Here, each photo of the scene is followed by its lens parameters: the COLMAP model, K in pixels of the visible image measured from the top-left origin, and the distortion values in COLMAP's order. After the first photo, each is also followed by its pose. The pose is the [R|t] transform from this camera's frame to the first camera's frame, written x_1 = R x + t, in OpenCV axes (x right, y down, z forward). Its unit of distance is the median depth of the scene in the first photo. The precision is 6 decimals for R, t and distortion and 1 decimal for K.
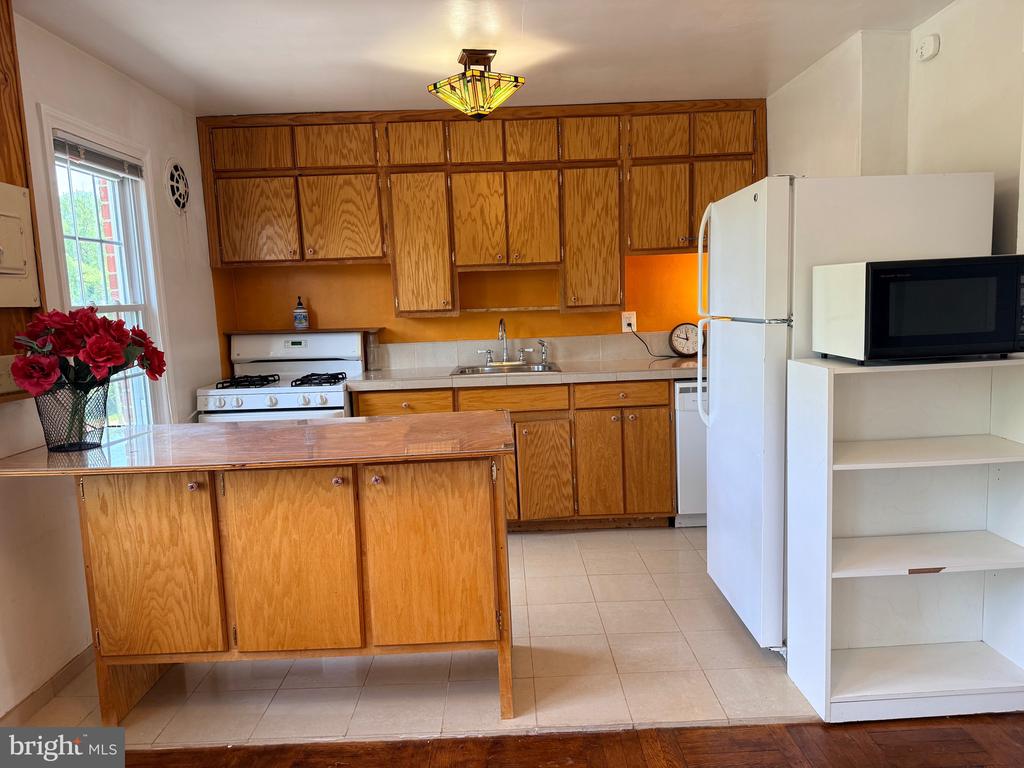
lens RADIAL K [[718.8, 0, 529.0], [0, 718.8, 385.0], [0, 0, 1]] dist [0.109565, -0.171733]
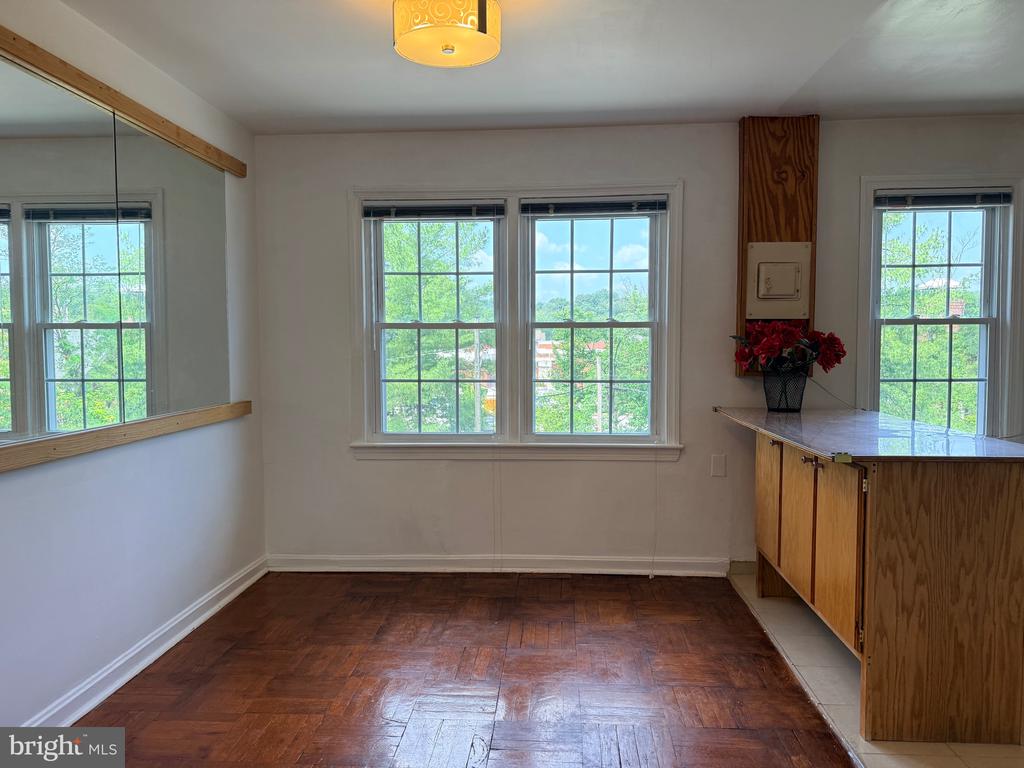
lens RADIAL K [[729.7, 0, 513.2], [0, 729.7, 379.8], [0, 0, 1]] dist [0.095754, -0.134060]
pose [[-0.095400, 0.087430, -0.991592, 0.544219], [-0.113218, 0.988718, 0.098070, -0.036777], [0.988980, 0.121622, -0.084425, 0.314768]]
